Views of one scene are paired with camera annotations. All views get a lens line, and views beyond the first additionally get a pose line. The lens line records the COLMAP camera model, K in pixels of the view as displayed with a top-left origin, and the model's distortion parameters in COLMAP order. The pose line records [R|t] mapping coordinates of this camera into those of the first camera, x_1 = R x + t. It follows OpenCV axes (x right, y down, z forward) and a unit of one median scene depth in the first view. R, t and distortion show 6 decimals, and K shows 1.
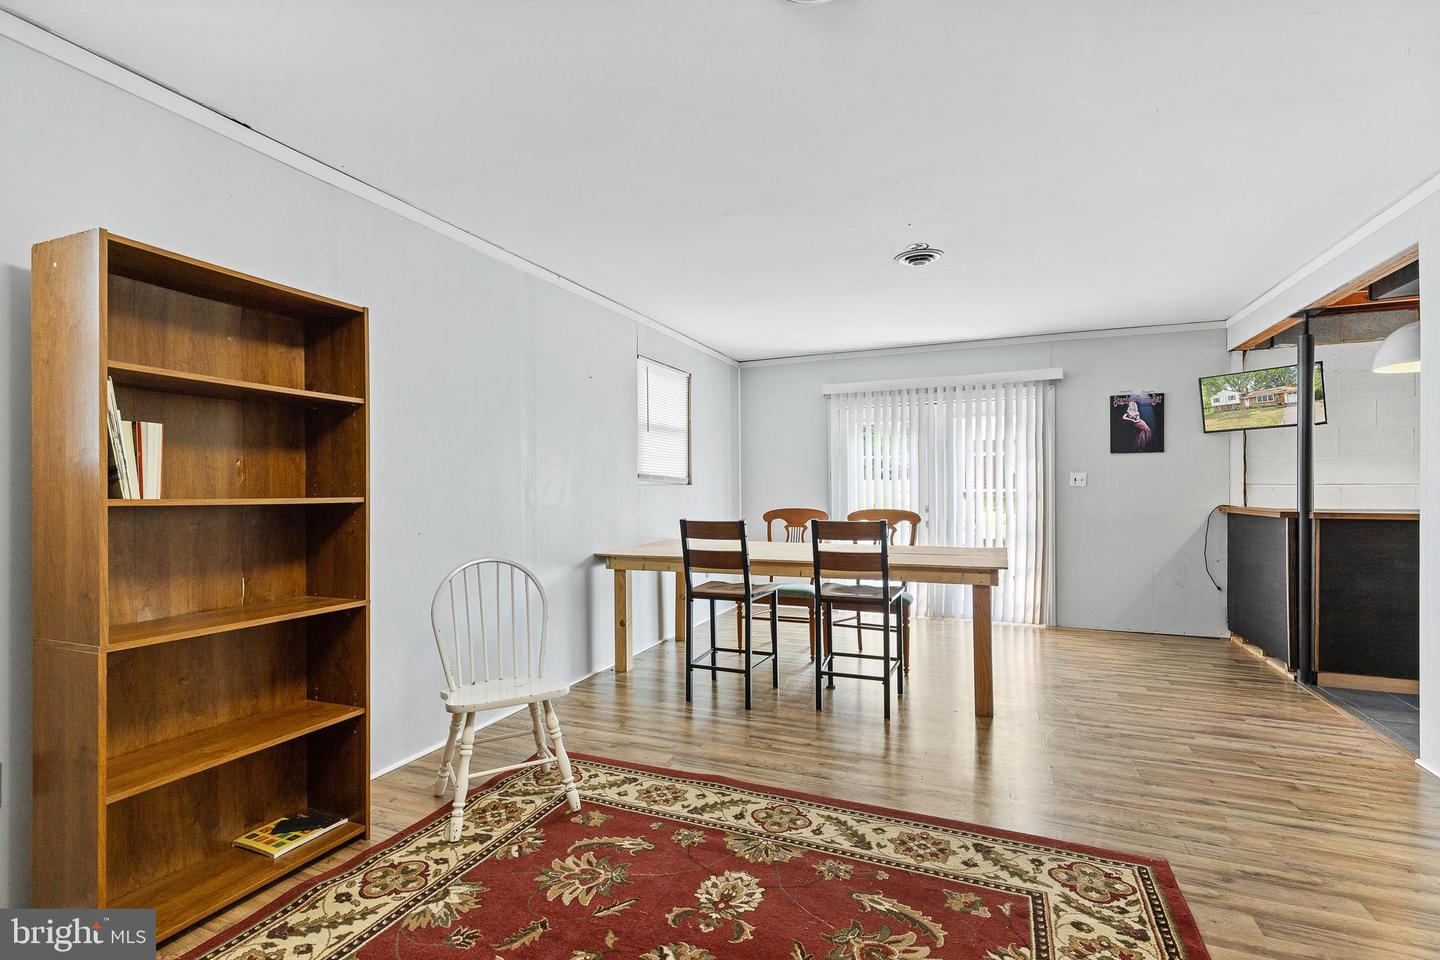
lens RADIAL K [[657.6, 0, 715.6], [0, 657.6, 483.9], [0, 0, 1]] dist [0.001621, 0.000200]
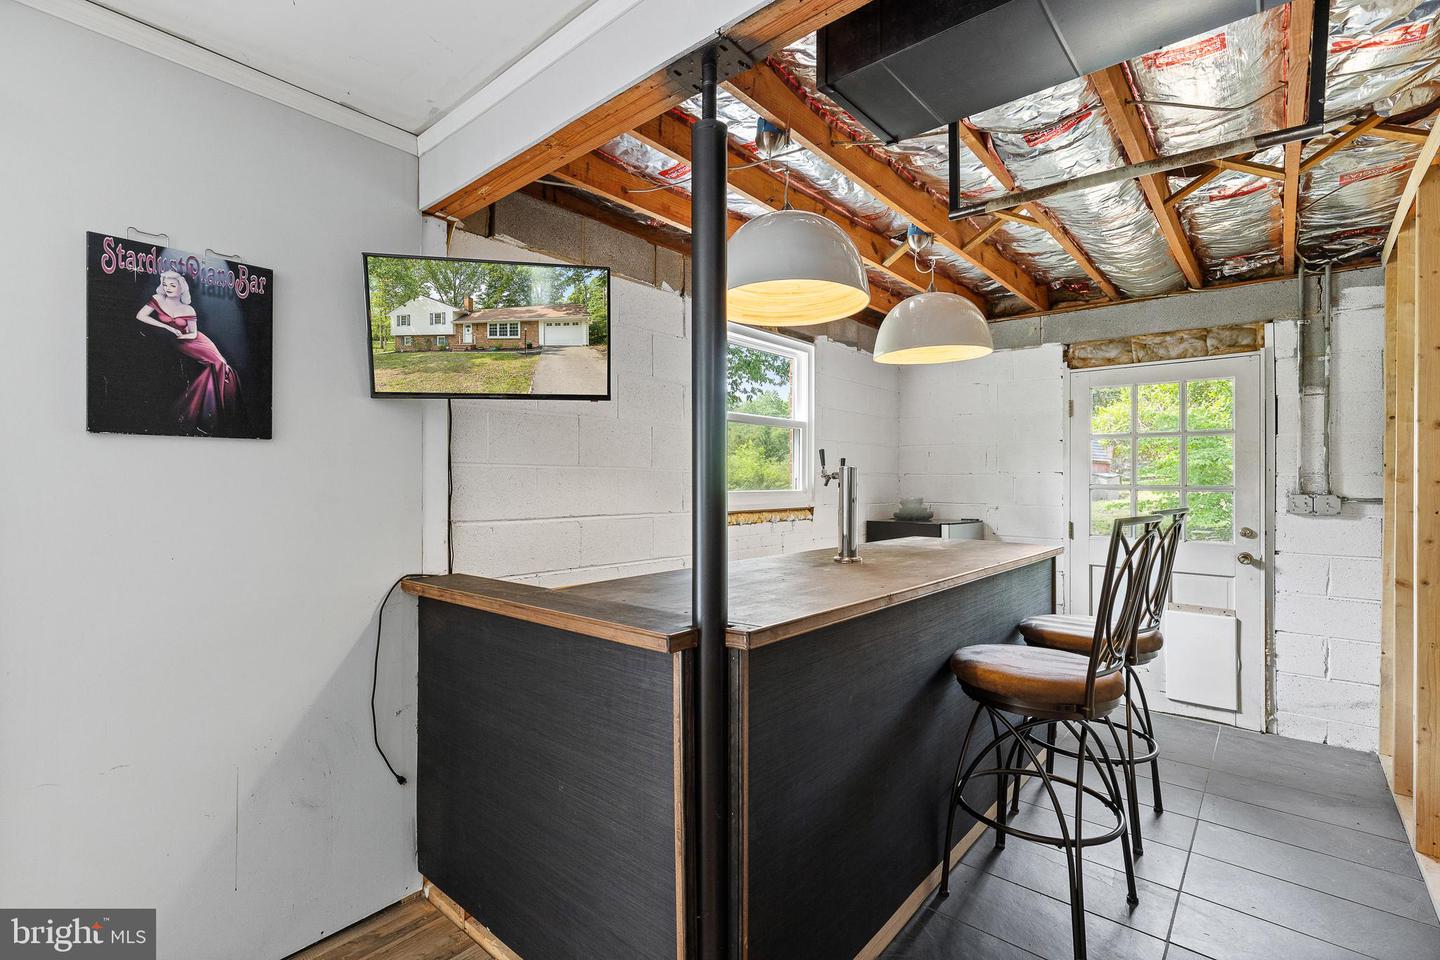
lens RADIAL K [[657.6, 0, 723.4], [0, 657.6, 479.4], [0, 0, 1]] dist [0.001621, 0.000200]
pose [[0.308750, 0.008496, 0.951105, 0.479688], [-0.002258, 0.999964, -0.008199, -0.028437], [-0.951141, 0.000384, 0.308758, 0.751903]]
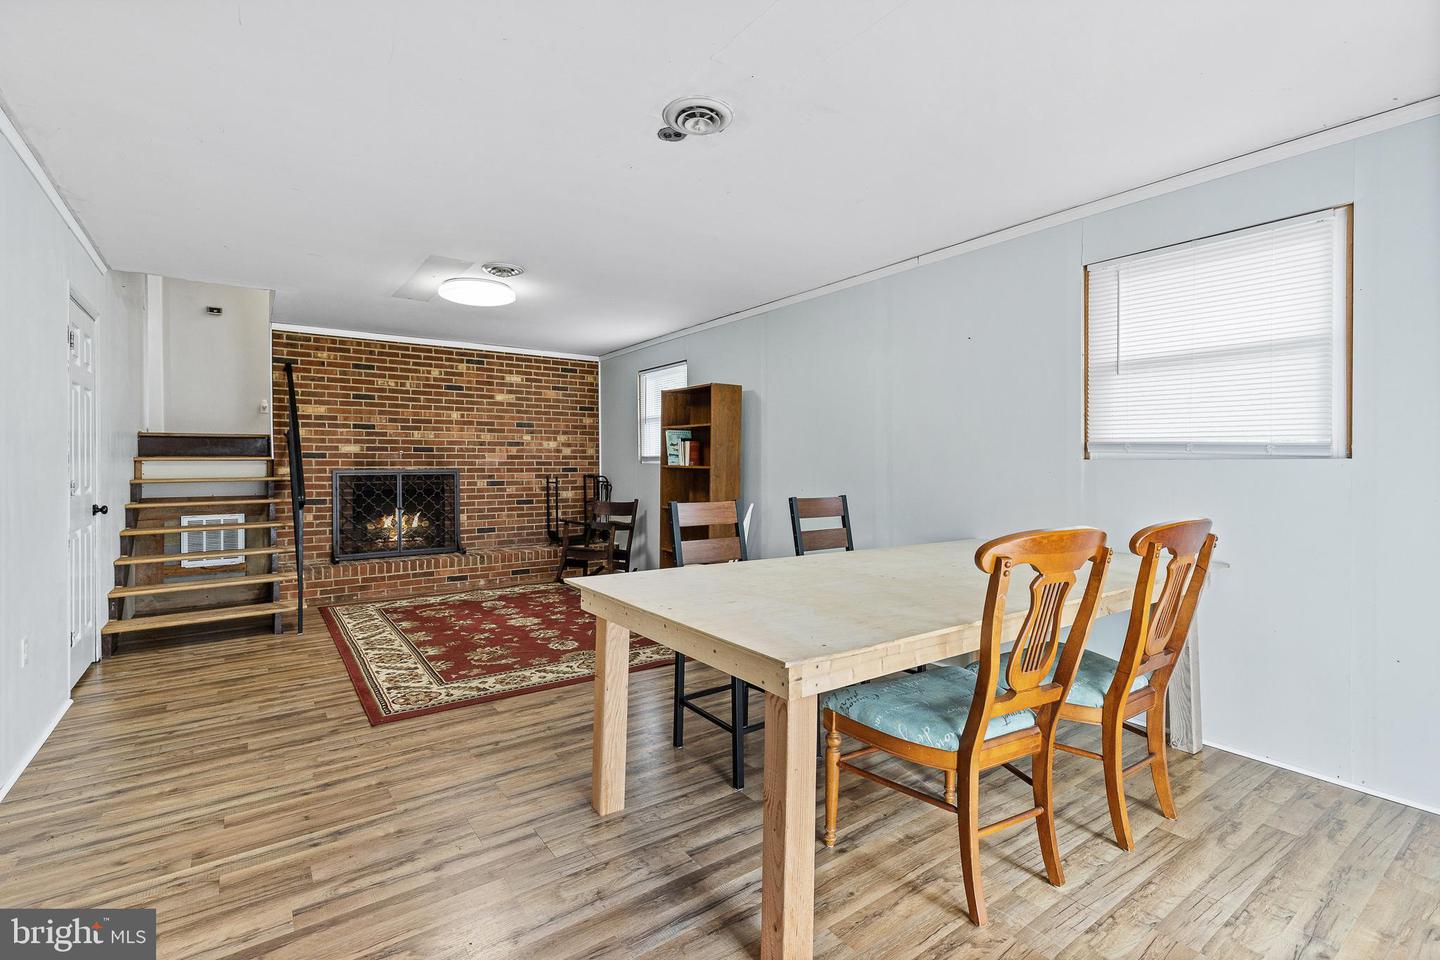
lens RADIAL K [[657.6, 0, 720.5], [0, 657.6, 470.8], [0, 0, 1]] dist [0.001621, 0.000200]
pose [[-0.513607, 0.015526, -0.857885, 1.245323], [0.002763, 0.999861, 0.016442, -0.001774], [0.858021, 0.006074, -0.513578, 1.958504]]
